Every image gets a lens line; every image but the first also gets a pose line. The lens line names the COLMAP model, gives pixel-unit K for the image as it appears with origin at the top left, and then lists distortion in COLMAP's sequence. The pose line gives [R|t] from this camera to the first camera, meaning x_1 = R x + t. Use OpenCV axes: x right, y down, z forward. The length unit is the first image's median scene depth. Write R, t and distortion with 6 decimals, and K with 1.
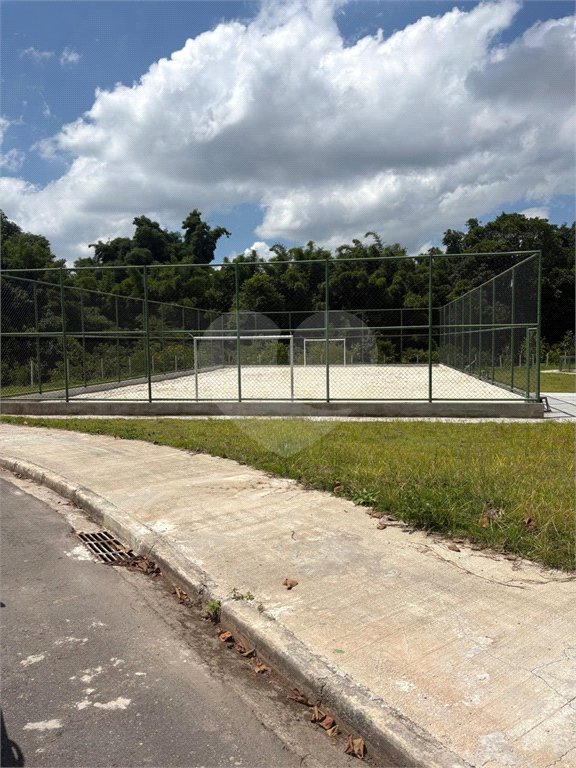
lens RADIAL K [[570.4, 0, 277.4], [0, 570.4, 398.8], [0, 0, 1]] dist [0.036670, -0.031945]
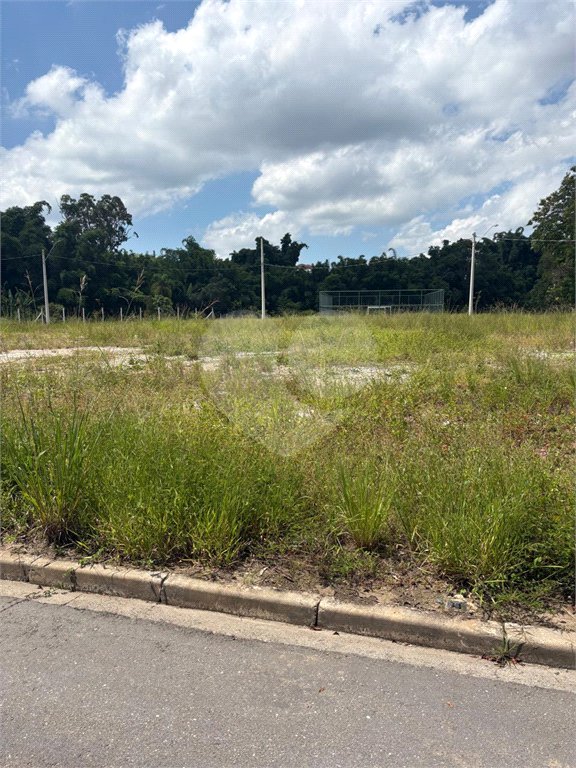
lens RADIAL K [[569.5, 0, 287.9], [0, 569.5, 392.9], [0, 0, 1]] dist [0.035346, -0.039219]
pose [[0.997934, -0.003460, 0.064157, -0.256850], [0.000535, 0.998962, 0.045554, 0.076757], [-0.064248, -0.045426, 0.996900, -0.749188]]
